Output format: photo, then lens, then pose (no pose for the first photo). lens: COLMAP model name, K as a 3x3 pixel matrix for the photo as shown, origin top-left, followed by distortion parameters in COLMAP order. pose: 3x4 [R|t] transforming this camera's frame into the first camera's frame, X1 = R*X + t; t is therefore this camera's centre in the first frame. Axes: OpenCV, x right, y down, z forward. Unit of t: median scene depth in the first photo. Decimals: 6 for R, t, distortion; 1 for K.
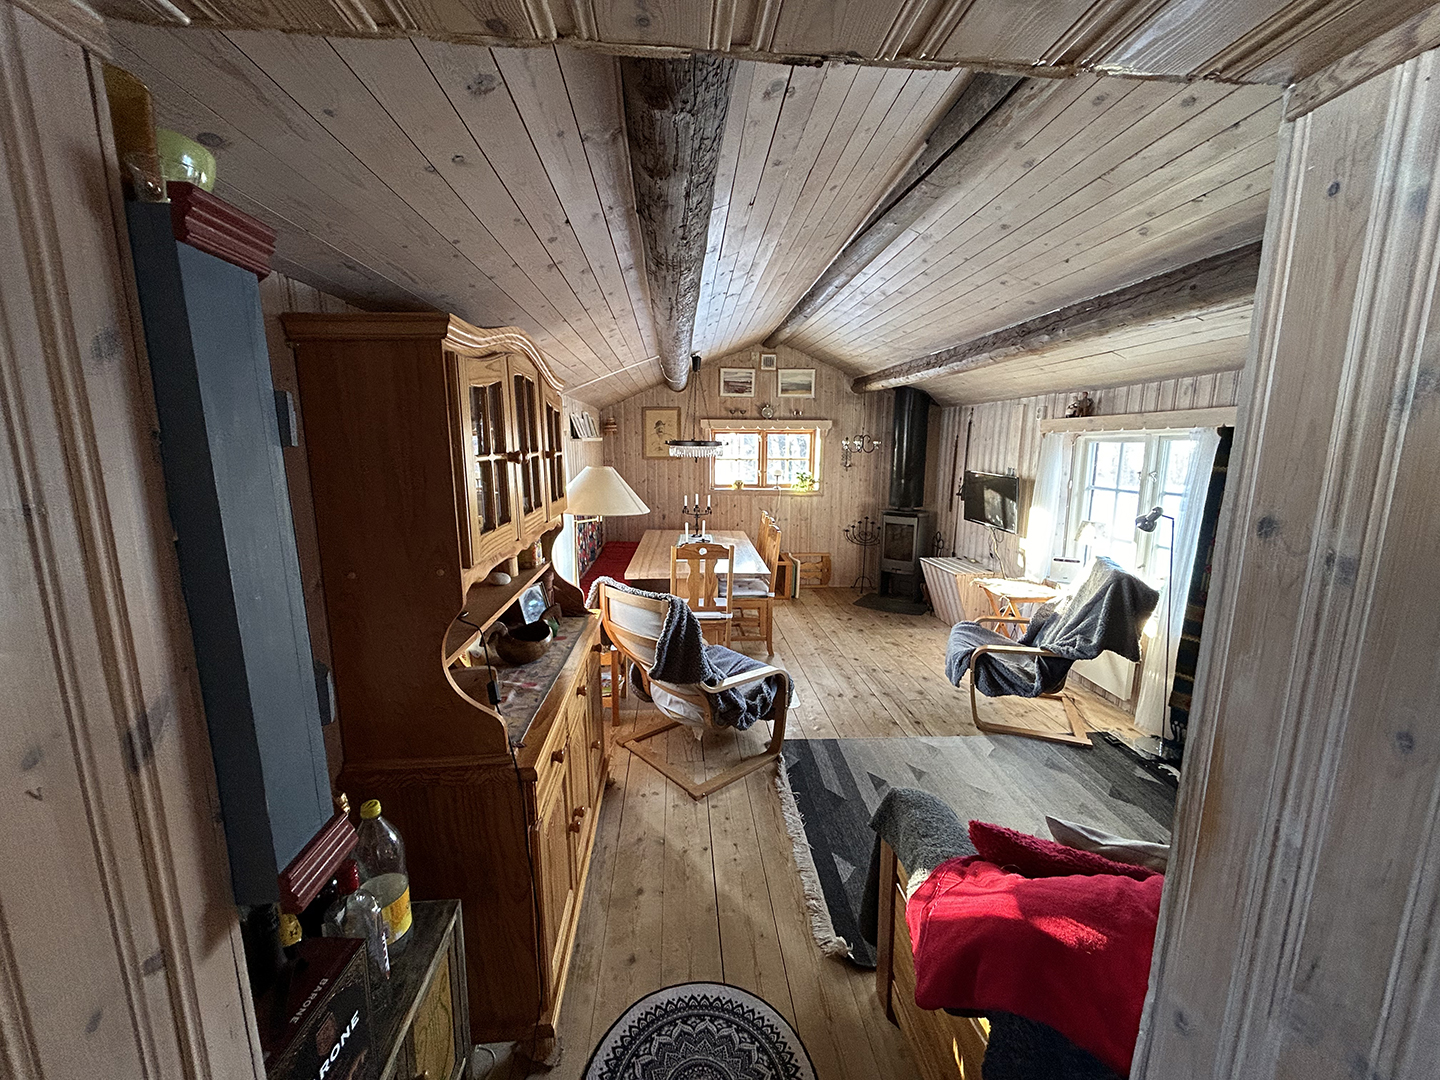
lens RADIAL K [[590.9, 0, 720.0], [0, 590.9, 540.0], [0, 0, 1]] dist [-0.010030, -0.000055]
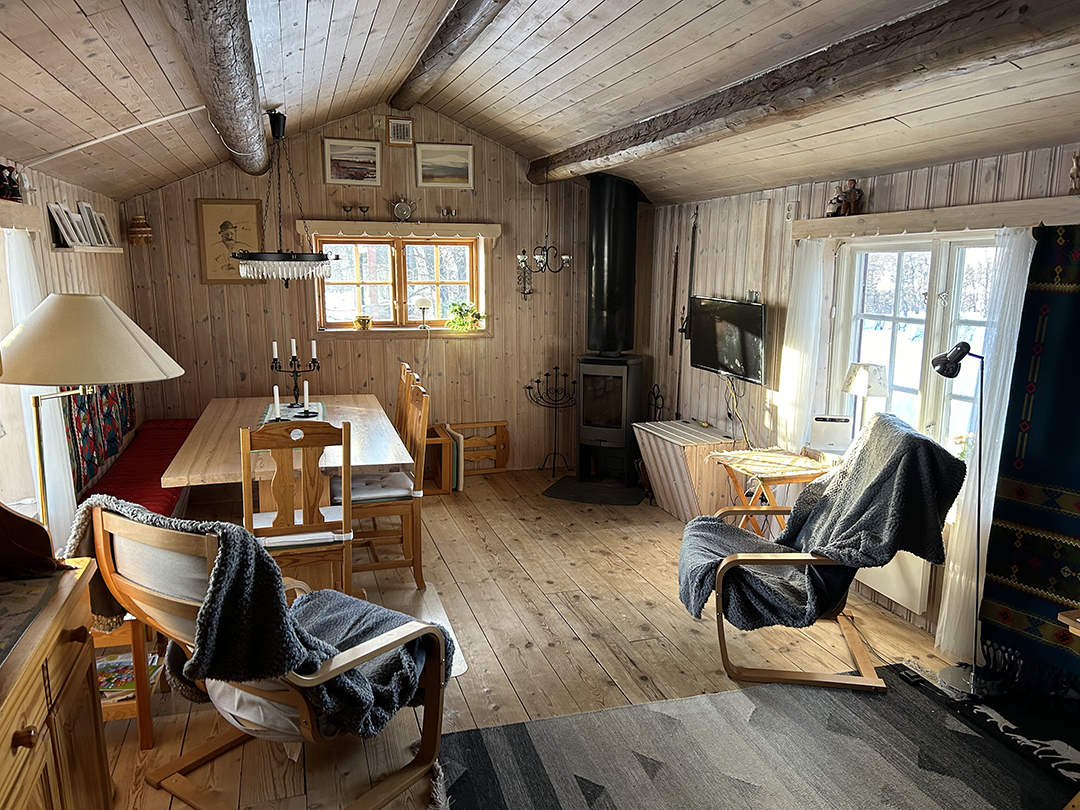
lens RADIAL K [[809.0, 0, 537.9], [0, 809.0, 427.8], [0, 0, 1]] dist [0.075116, -0.099826]
pose [[0.975085, -0.048379, 0.216491, 0.030524], [0.040334, 0.998327, 0.041426, -0.011954], [-0.218133, -0.031662, 0.975405, 0.127181]]
